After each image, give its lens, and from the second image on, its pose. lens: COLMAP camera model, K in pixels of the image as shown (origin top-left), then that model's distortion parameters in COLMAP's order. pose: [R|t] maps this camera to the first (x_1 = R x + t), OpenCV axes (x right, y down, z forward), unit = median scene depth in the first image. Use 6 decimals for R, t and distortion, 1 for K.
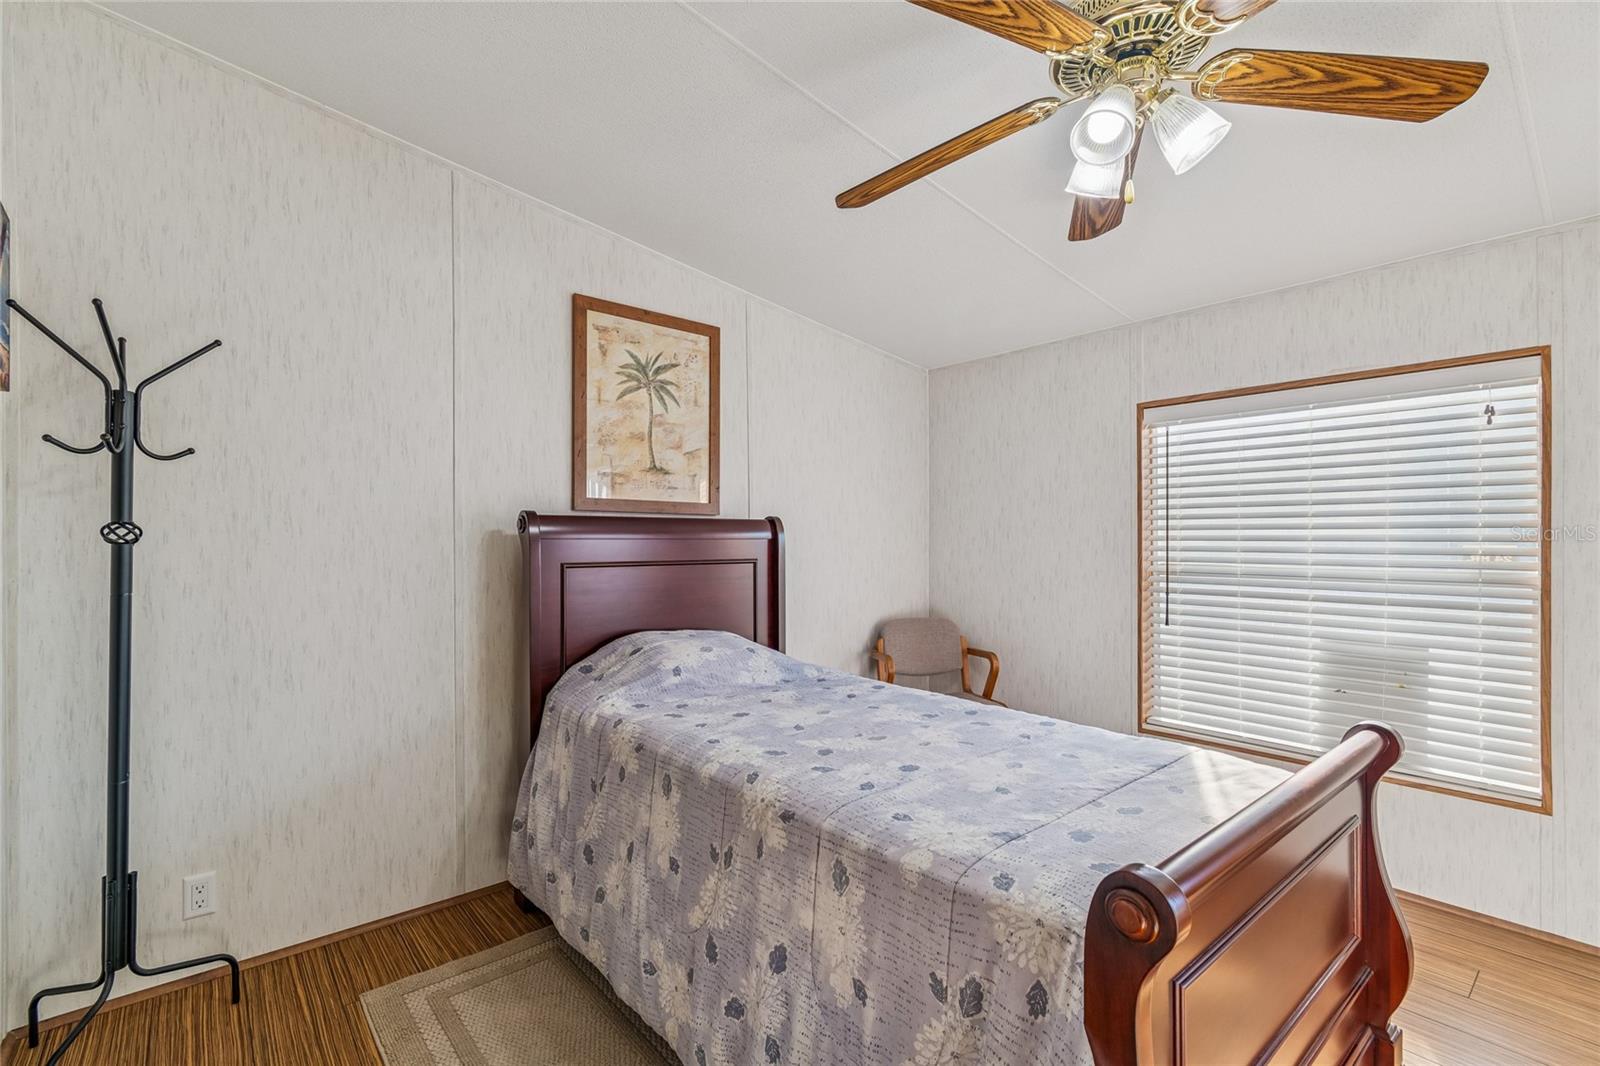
lens RADIAL K [[708.0, 0, 800.9], [0, 708.0, 530.8], [0, 0, 1]] dist [0.008031, -0.001107]
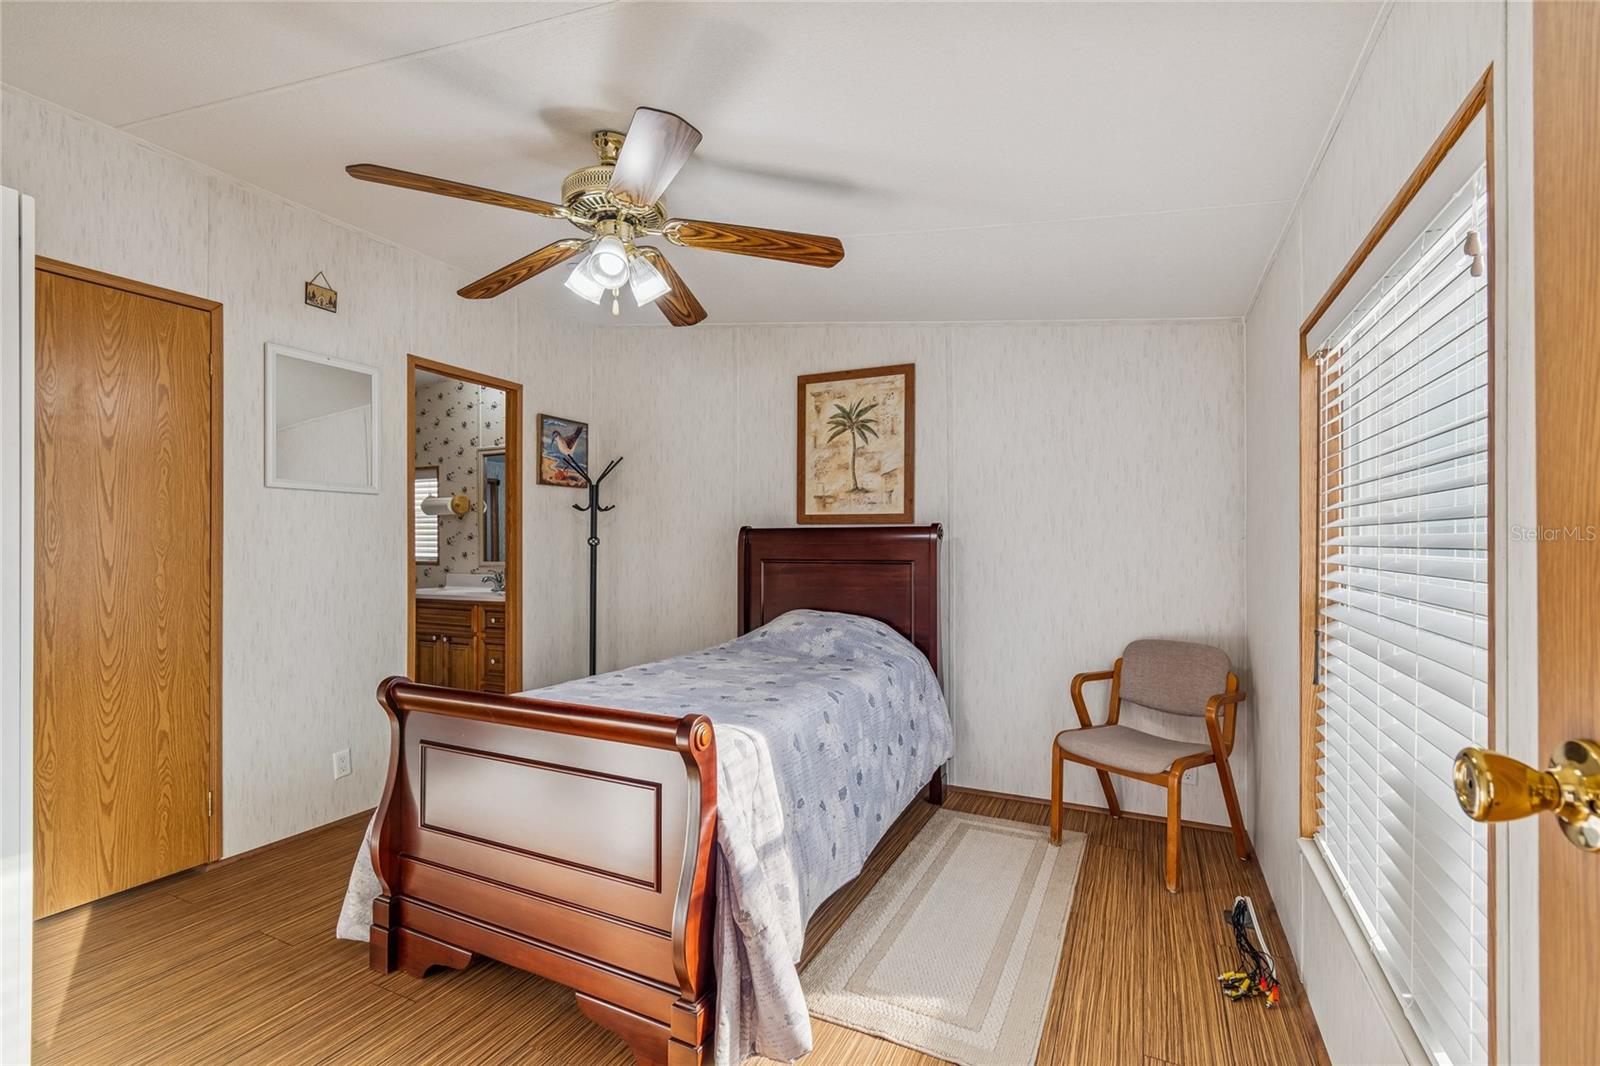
lens RADIAL K [[708.0, 0, 799.6], [0, 708.0, 539.9], [0, 0, 1]] dist [0.008031, -0.001107]
pose [[0.407572, -0.000661, -0.913173, 0.945514], [0.013346, 0.999897, 0.005233, -0.002843], [0.913076, -0.014320, 0.407539, 0.370580]]
